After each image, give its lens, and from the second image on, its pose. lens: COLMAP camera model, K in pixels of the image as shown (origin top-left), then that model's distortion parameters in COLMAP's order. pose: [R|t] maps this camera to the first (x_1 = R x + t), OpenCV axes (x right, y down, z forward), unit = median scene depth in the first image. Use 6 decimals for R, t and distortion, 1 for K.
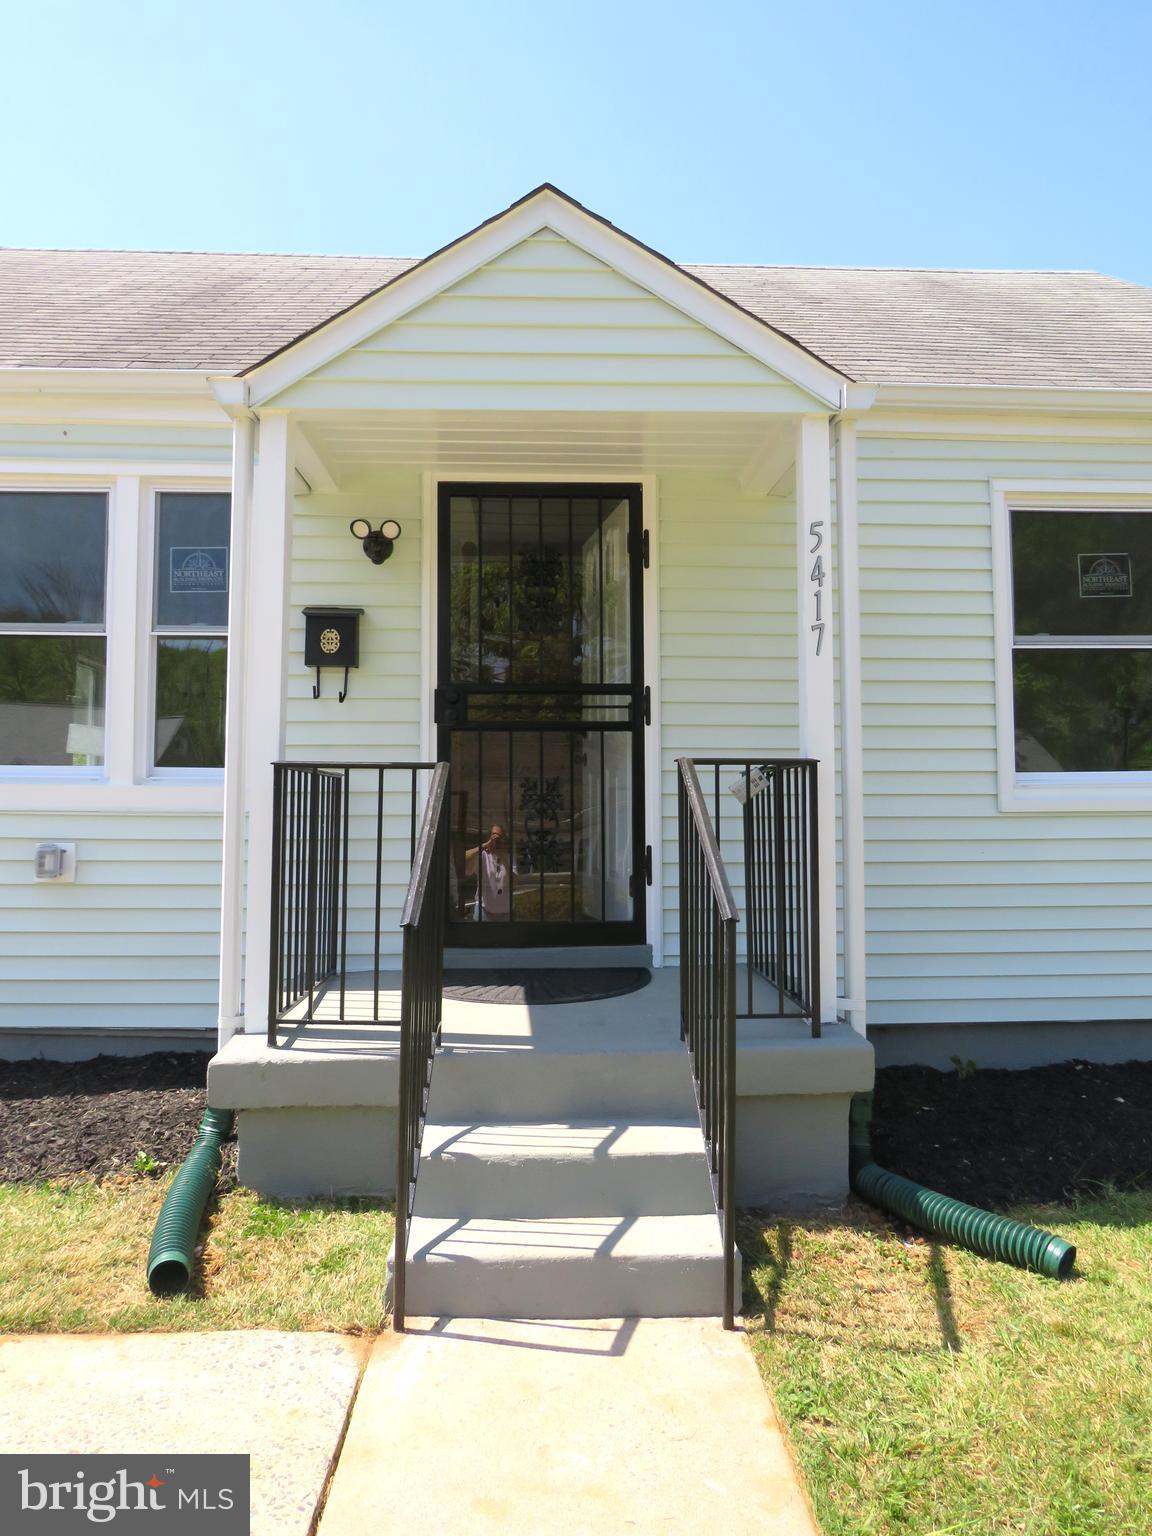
lens RADIAL K [[1077.1, 0, 577.8], [0, 1077.1, 772.1], [0, 0, 1]] dist [-0.025349, 0.003030]
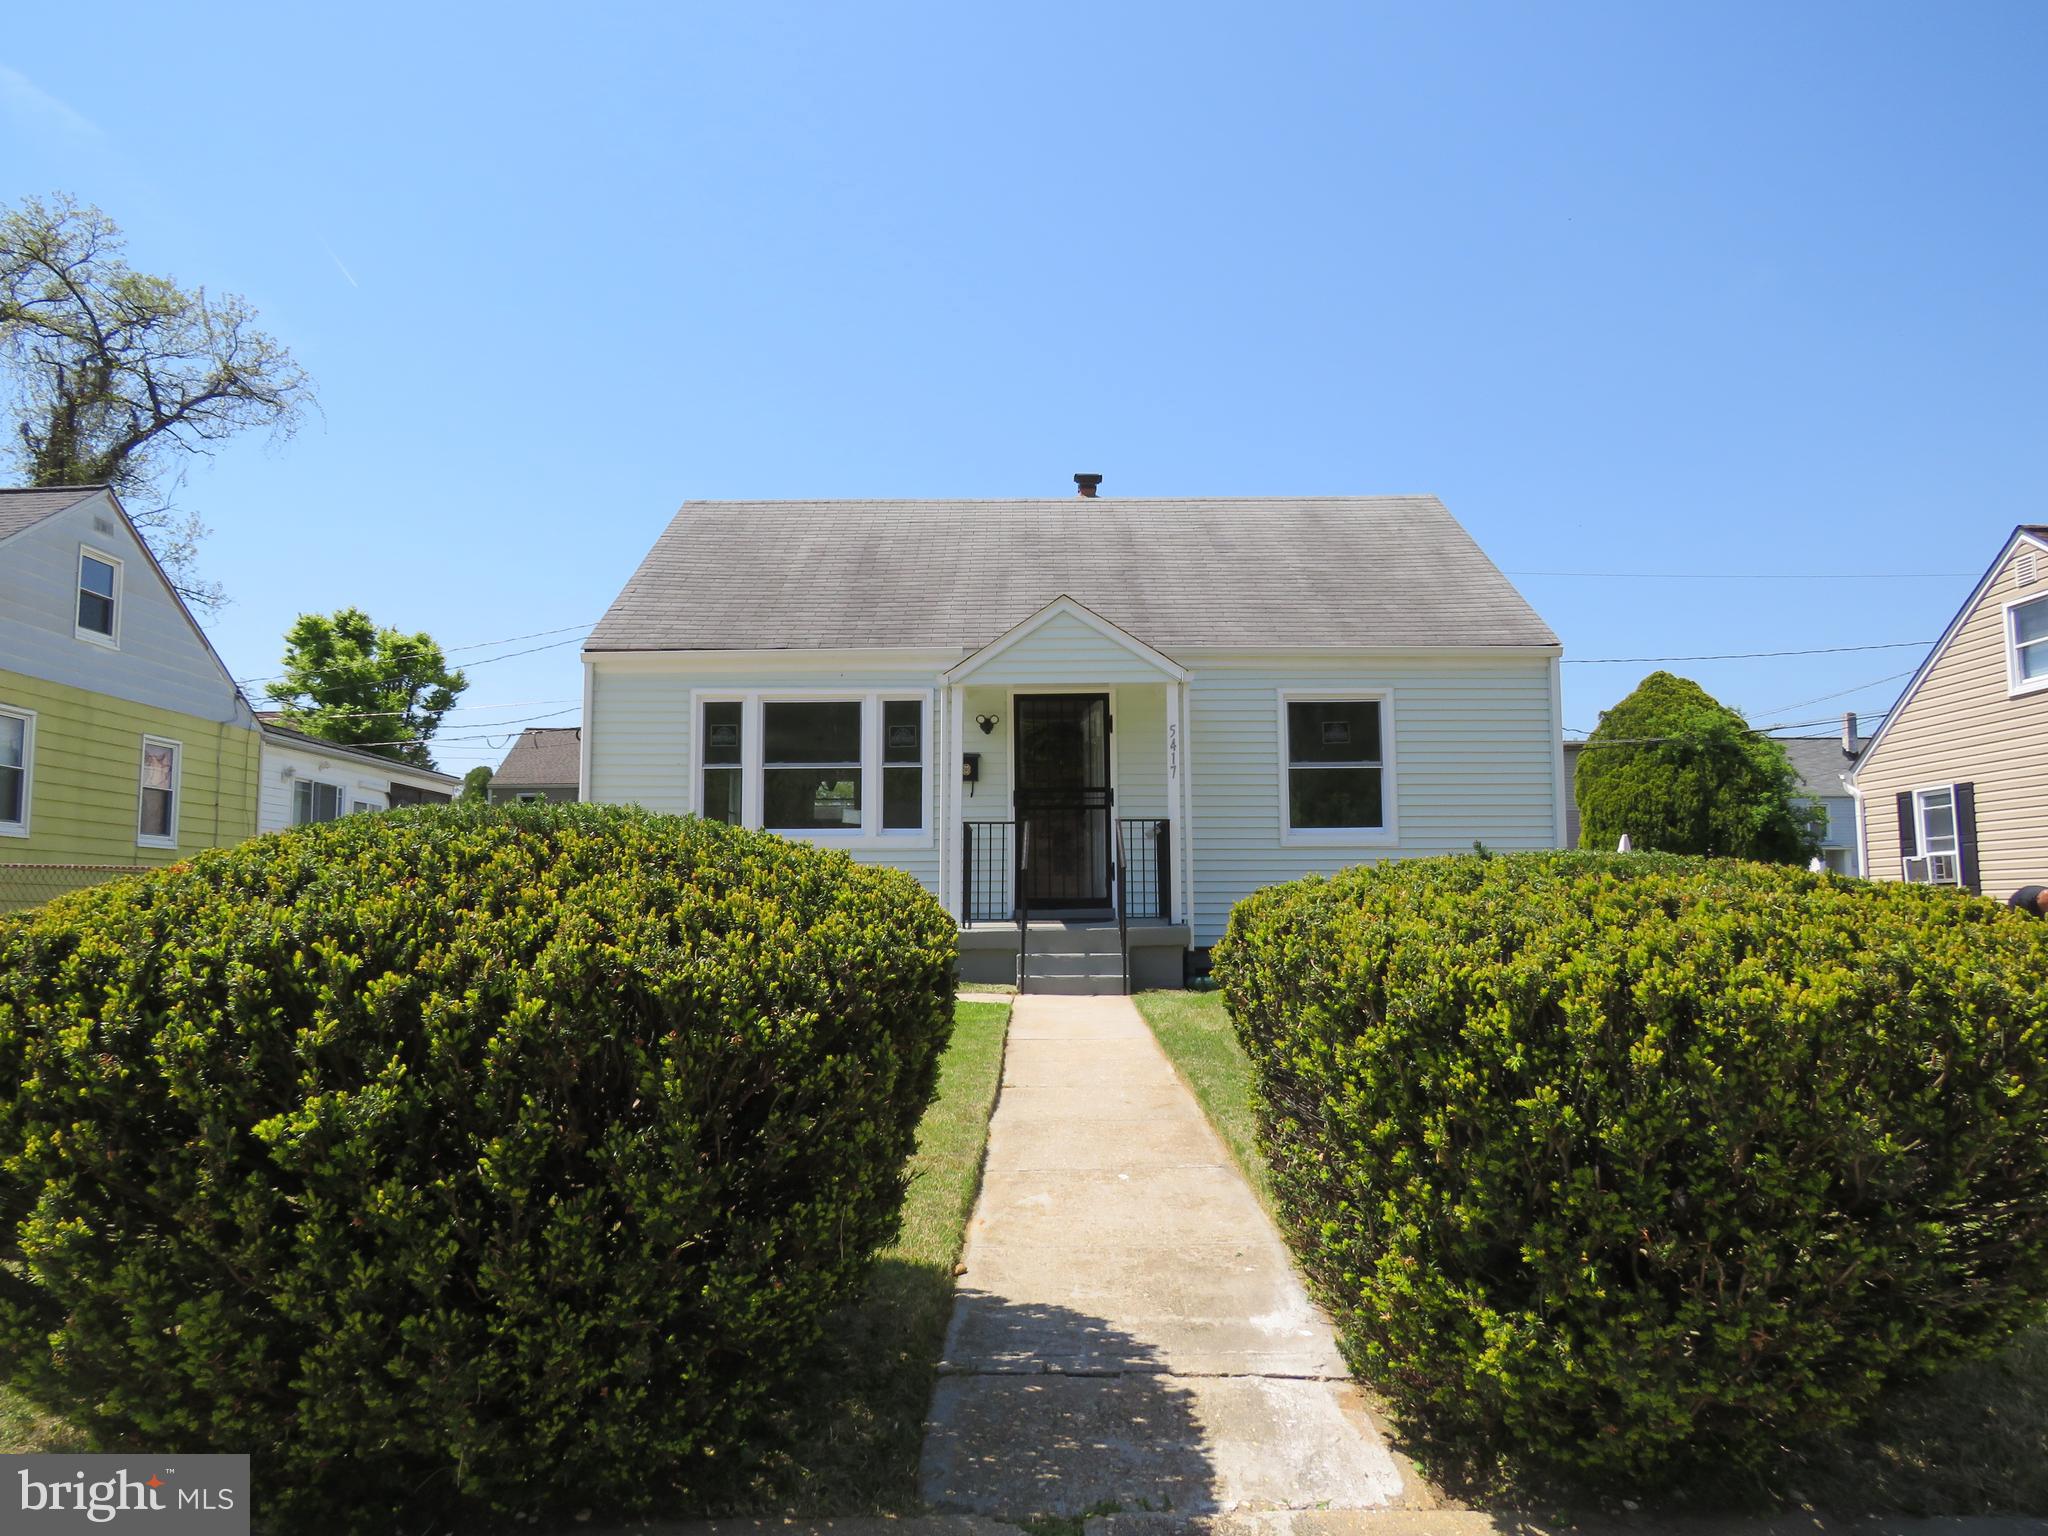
lens RADIAL K [[1454.4, 0, 1022.2], [0, 1454.4, 780.8], [0, 0, 1]] dist [-0.008210, 0.011719]
pose [[0.998736, -0.011035, -0.049037, 0.027237], [0.007638, 0.997592, -0.068930, 0.103211], [0.049680, 0.068468, 0.996416, -1.910568]]
